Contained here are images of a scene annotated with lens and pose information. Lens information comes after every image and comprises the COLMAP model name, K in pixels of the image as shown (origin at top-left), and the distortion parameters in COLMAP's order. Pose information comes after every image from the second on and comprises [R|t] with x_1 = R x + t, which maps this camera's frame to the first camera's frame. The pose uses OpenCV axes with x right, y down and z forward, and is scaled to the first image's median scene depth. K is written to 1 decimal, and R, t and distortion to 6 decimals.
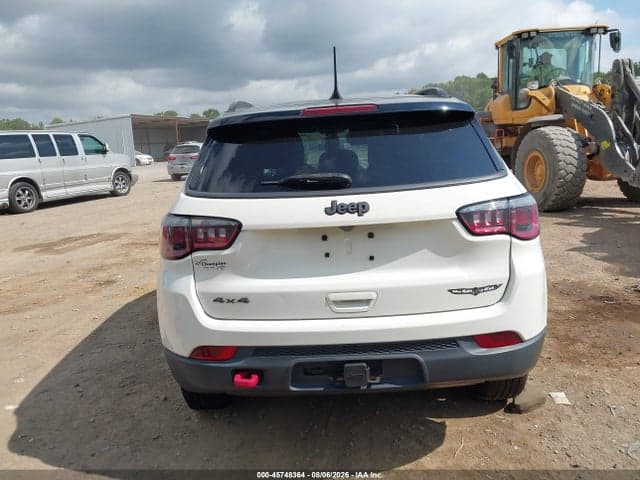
lens RADIAL K [[543.1, 0, 320.0], [0, 543.1, 240.0], [0, 0, 1]] dist [0.011222, -0.014698]
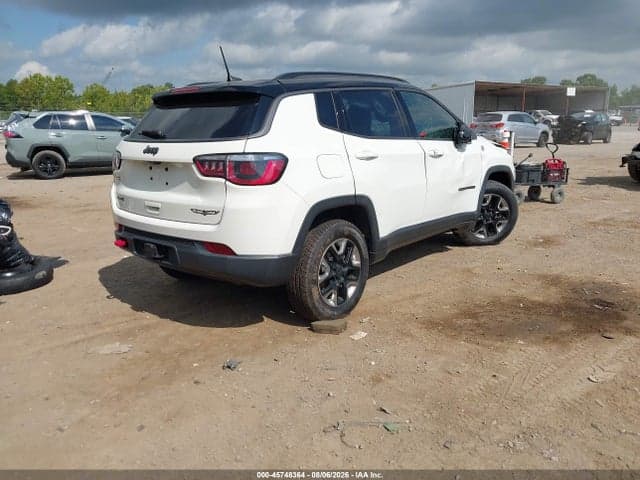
lens RADIAL K [[544.4, 0, 311.9], [0, 544.4, 259.0], [0, 0, 1]] dist [0.039708, -0.063316]
pose [[0.760649, 0.199553, -0.617731, 1.478770], [-0.143171, 0.979718, 0.140195, -0.036612], [0.633179, -0.018198, 0.773792, 0.003065]]
